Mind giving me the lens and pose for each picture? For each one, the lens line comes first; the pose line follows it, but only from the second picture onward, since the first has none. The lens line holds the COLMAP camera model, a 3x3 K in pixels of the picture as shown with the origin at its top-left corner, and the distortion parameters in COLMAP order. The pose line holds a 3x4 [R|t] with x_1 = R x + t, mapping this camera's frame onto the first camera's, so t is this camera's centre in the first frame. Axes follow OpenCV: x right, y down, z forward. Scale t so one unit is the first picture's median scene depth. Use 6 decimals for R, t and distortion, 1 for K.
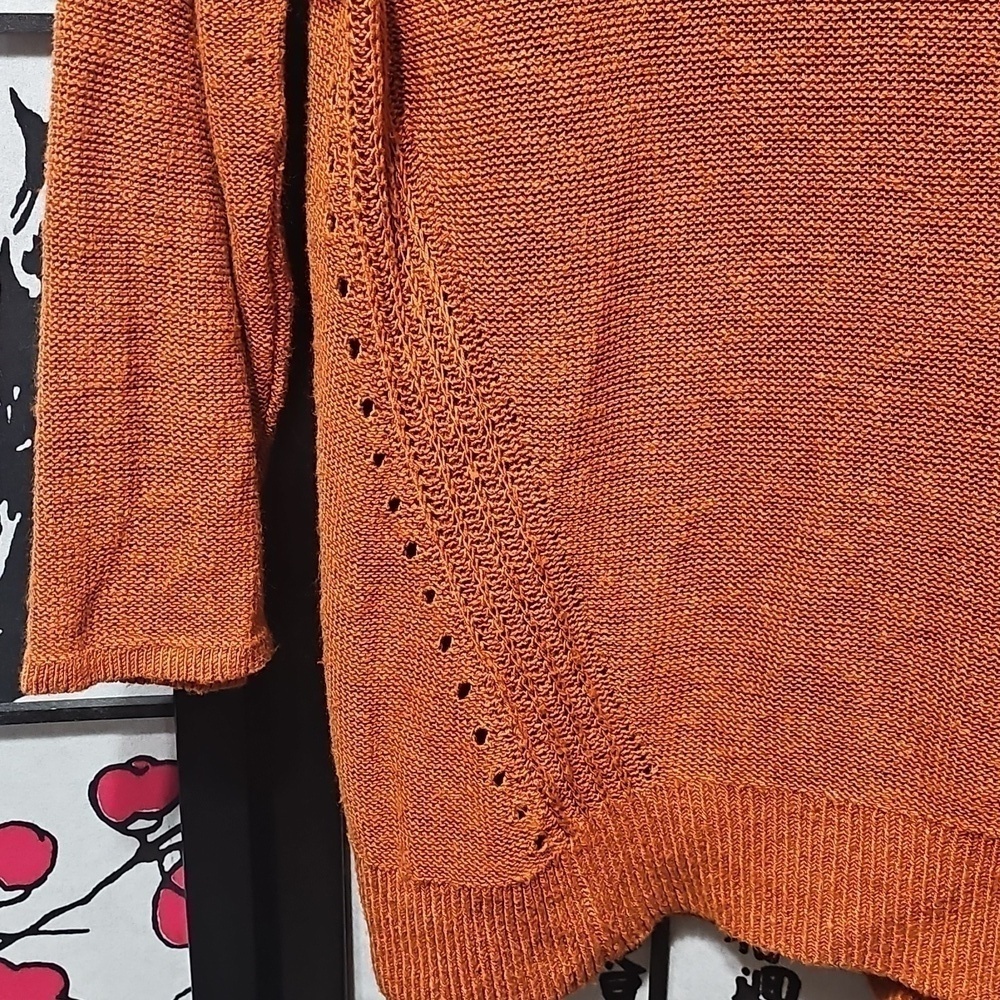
lens RADIAL K [[1372.4, 0, 490.1], [0, 1372.4, 492.7], [0, 0, 1]] dist [0.061741, 0.000000]
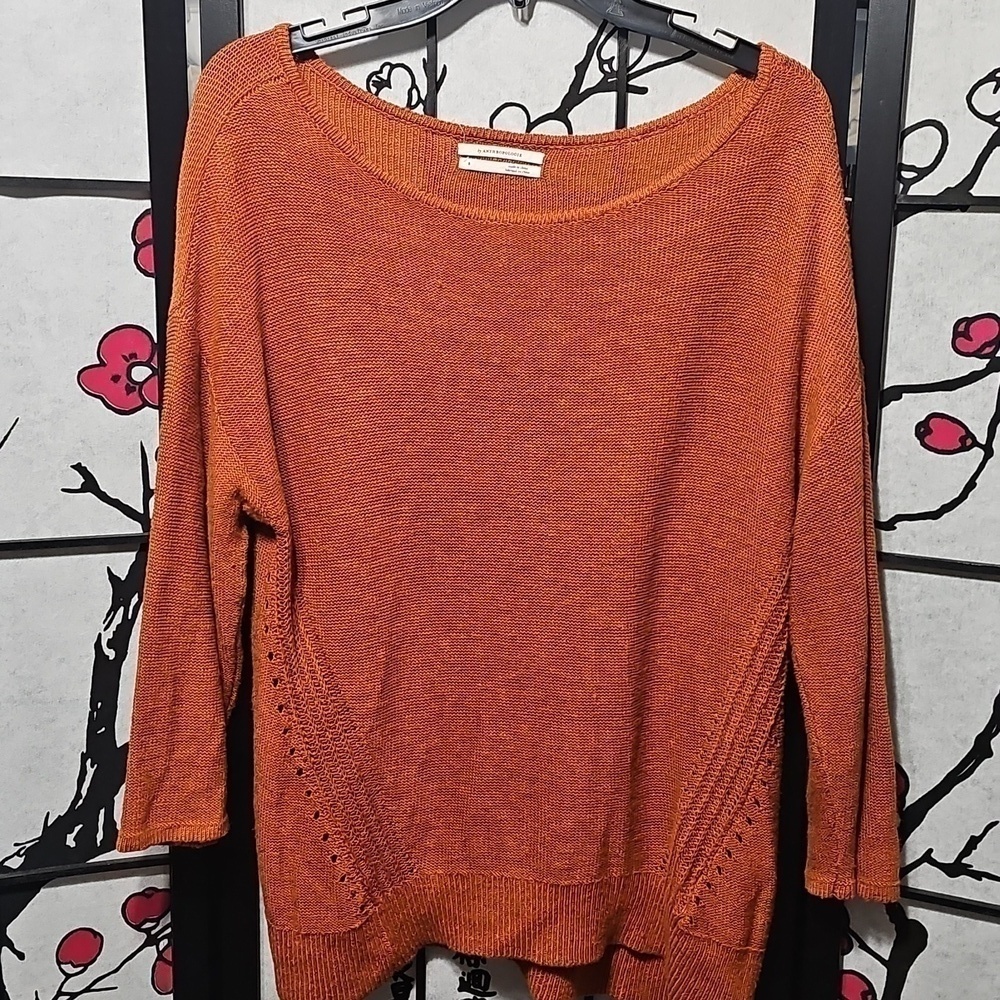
lens RADIAL K [[1372.4, 0, 498.4], [0, 1372.4, 499.3], [0, 0, 1]] dist [0.061741, 0.000000]
pose [[0.981600, -0.021591, 0.189726, -0.148353], [0.044935, 0.991803, -0.119613, -0.106983], [-0.185588, 0.125938, 0.974524, -1.187815]]
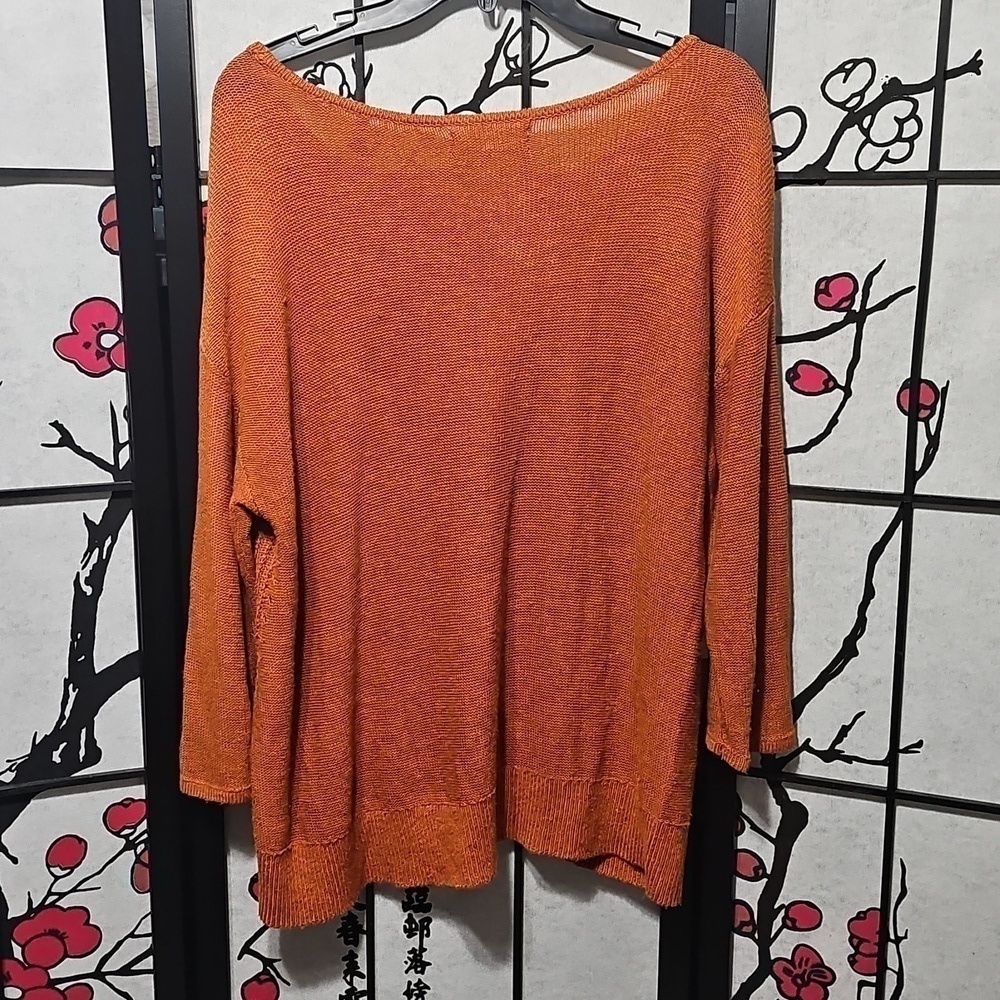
lens RADIAL K [[1372.4, 0, 478.4], [0, 1372.4, 501.8], [0, 0, 1]] dist [0.061741, 0.000000]
pose [[0.970790, -0.051203, 0.234404, -0.230087], [0.076879, 0.991836, -0.101738, -0.009809], [-0.227281, 0.116787, 0.966801, -1.464372]]
